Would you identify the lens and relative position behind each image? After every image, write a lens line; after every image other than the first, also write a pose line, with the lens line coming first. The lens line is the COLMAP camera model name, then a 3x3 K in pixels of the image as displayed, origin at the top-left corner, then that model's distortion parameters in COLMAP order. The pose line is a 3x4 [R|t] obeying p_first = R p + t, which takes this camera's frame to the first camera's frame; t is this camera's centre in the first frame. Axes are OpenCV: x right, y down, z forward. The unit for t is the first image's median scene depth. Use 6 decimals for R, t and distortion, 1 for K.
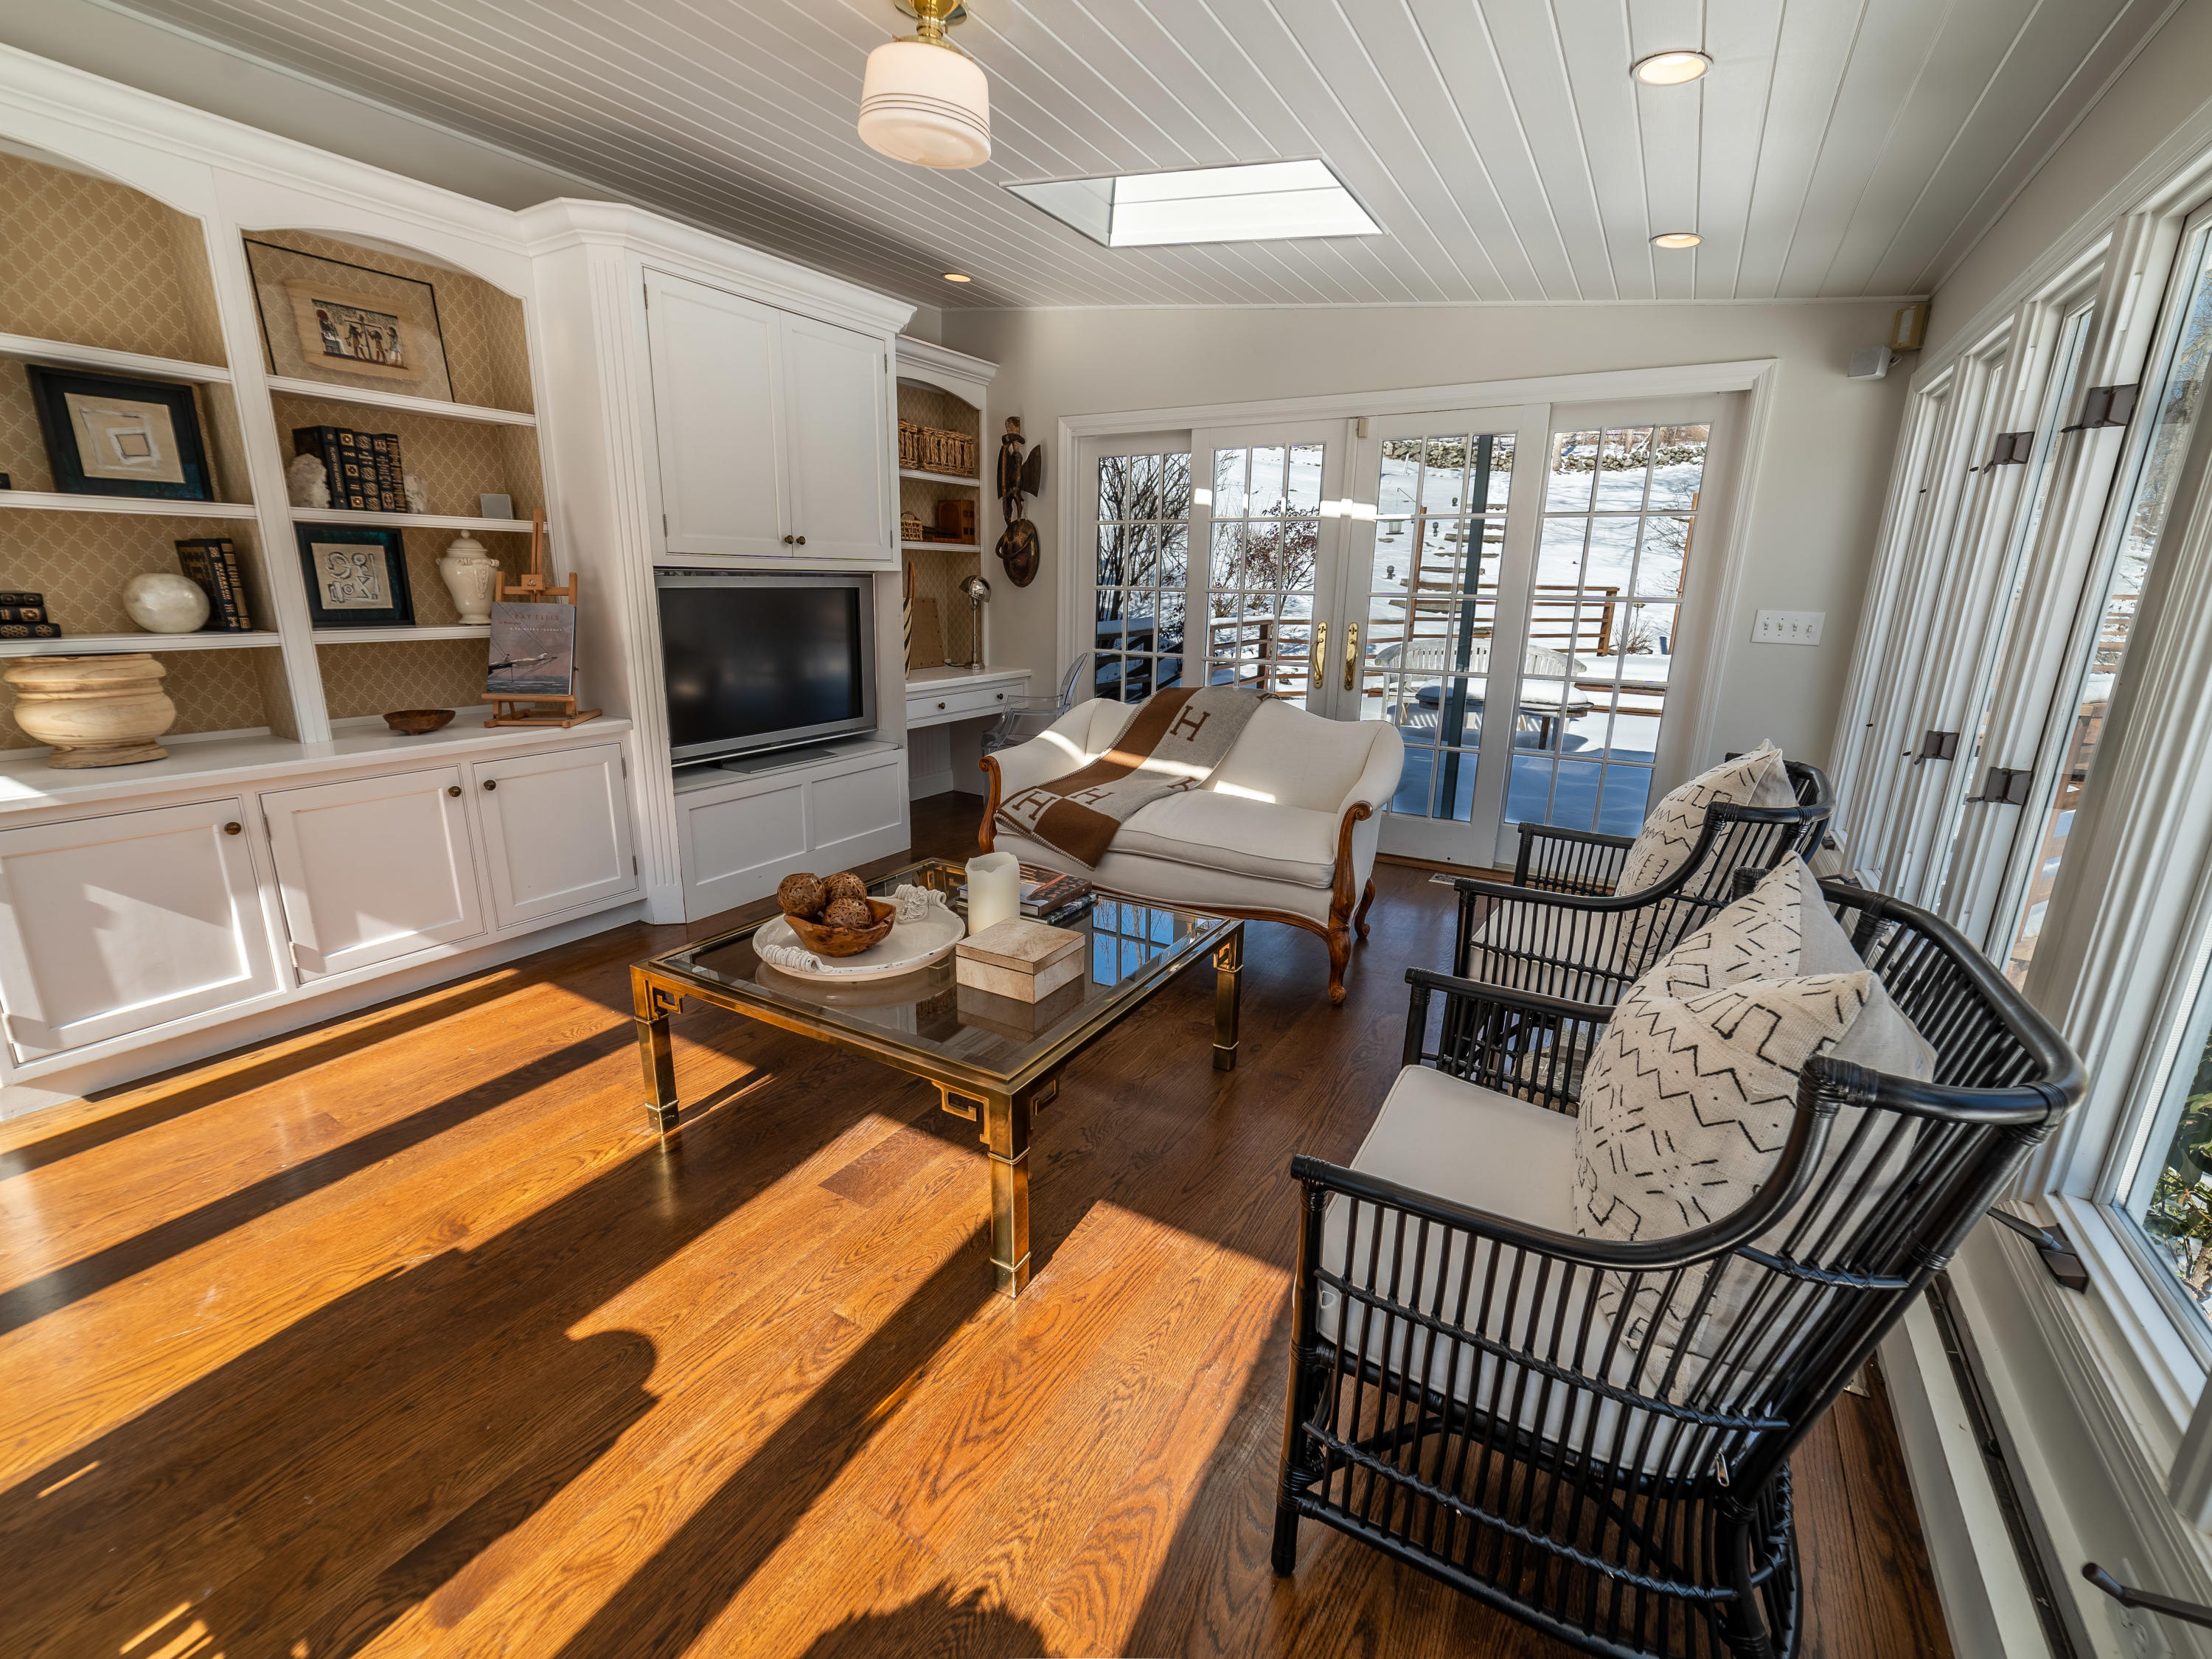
lens RADIAL K [[938.0, 0, 1106.0], [0, 938.0, 829.5], [0, 0, 1]] dist [0.000490, 0.000041]
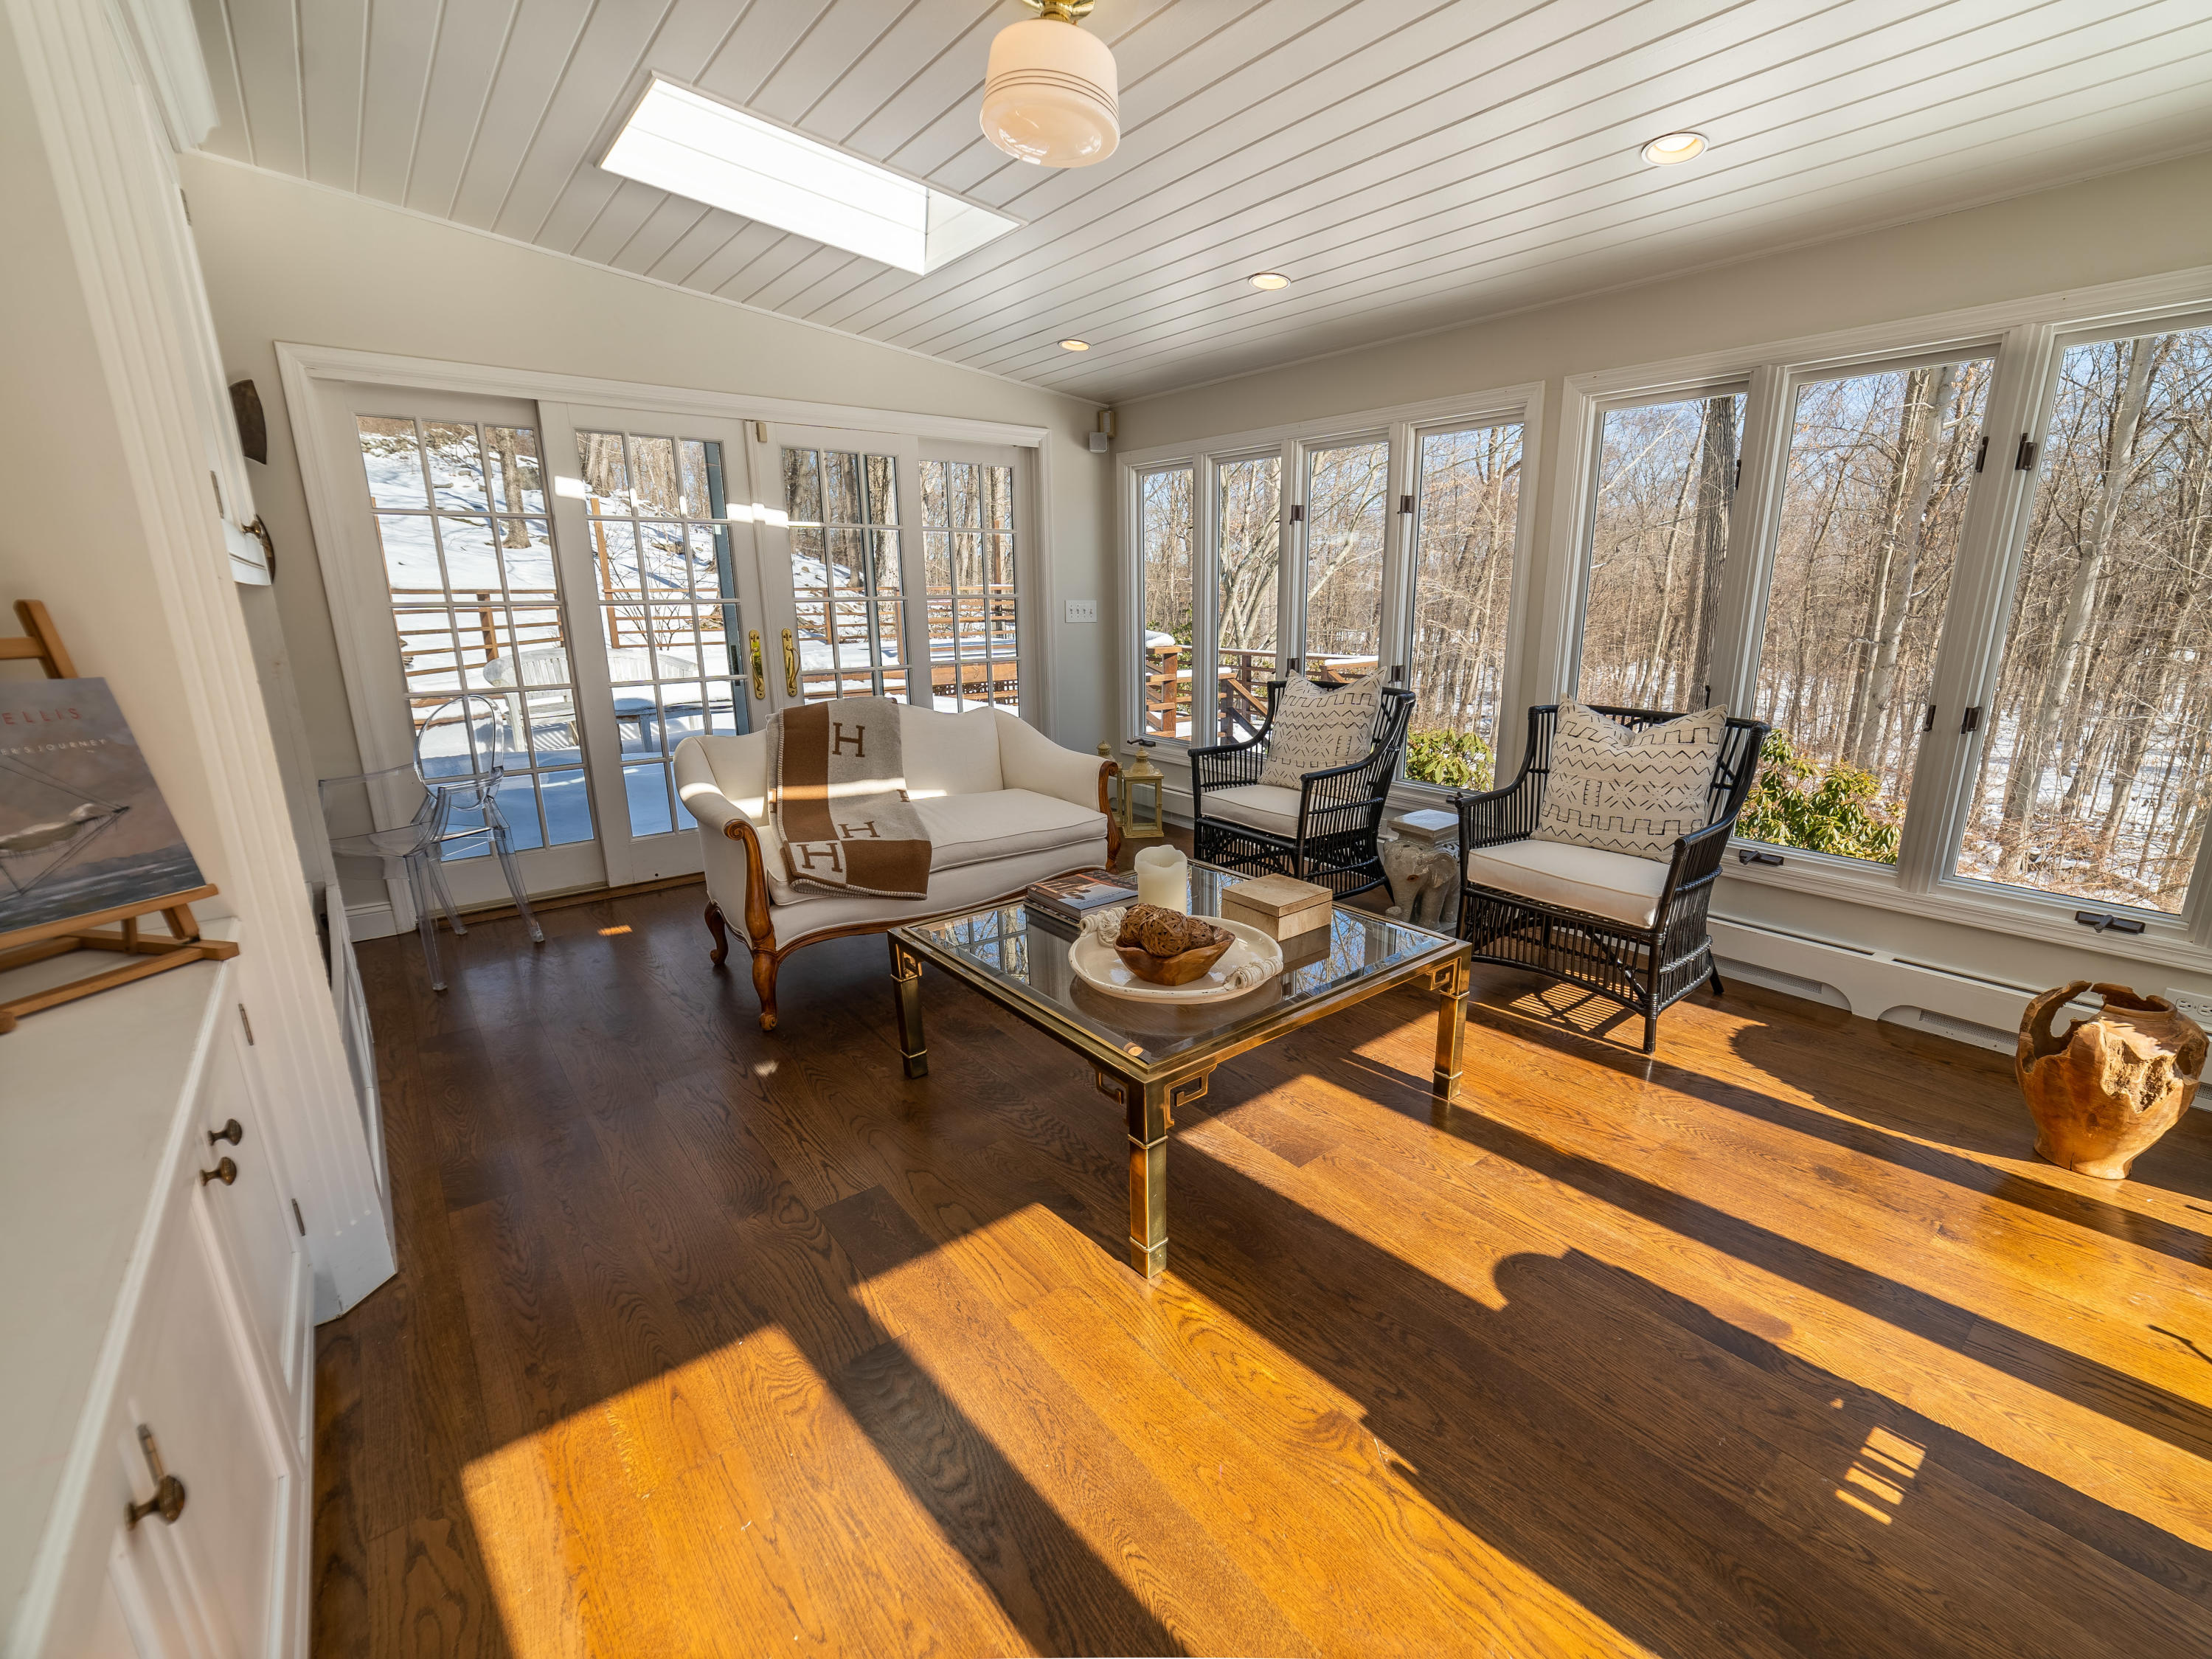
lens RADIAL K [[953.1, 0, 1106.0], [0, 953.1, 829.5], [0, 0, 1]] dist [-0.003185, -0.000303]
pose [[0.357980, -0.249007, 0.899915, -0.870432], [0.253016, 0.953596, 0.163212, -0.146175], [-0.898796, 0.169266, 0.404370, 0.487814]]
